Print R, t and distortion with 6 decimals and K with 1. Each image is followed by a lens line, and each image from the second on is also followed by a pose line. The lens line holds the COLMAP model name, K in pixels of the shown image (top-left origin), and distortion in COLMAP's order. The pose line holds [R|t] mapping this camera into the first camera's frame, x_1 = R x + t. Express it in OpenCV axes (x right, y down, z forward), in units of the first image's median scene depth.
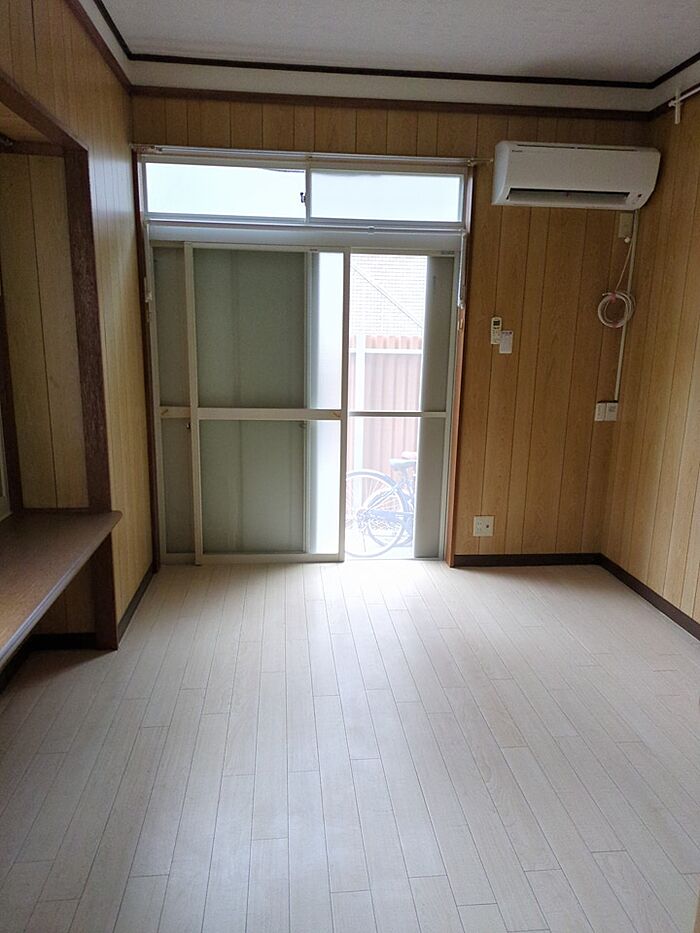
lens RADIAL K [[702.5, 0, 350.0], [0, 702.5, 466.5], [0, 0, 1]] dist [0.039525, -0.005054]
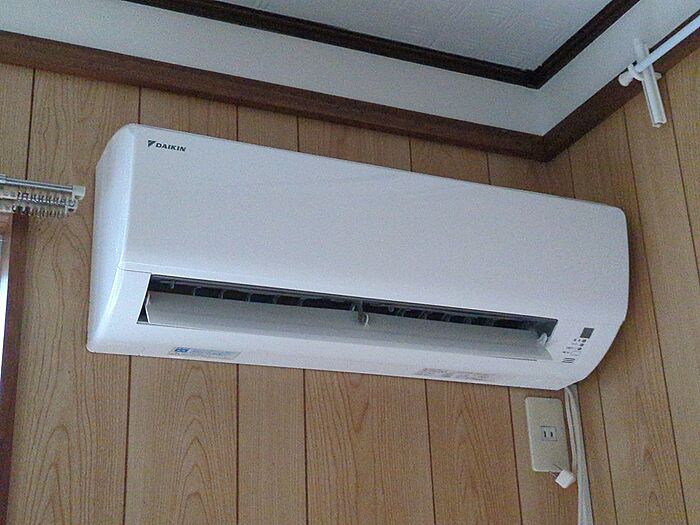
lens RADIAL K [[1005.2, 0, 350.0], [0, 1005.2, 262.5], [0, 0, 1]] dist [0.043290, 0.019628]
pose [[0.949900, 0.054086, 0.307838, 0.180295], [0.123569, 0.839685, -0.528828, -0.194016], [-0.287089, 0.540373, 0.790934, 0.679450]]
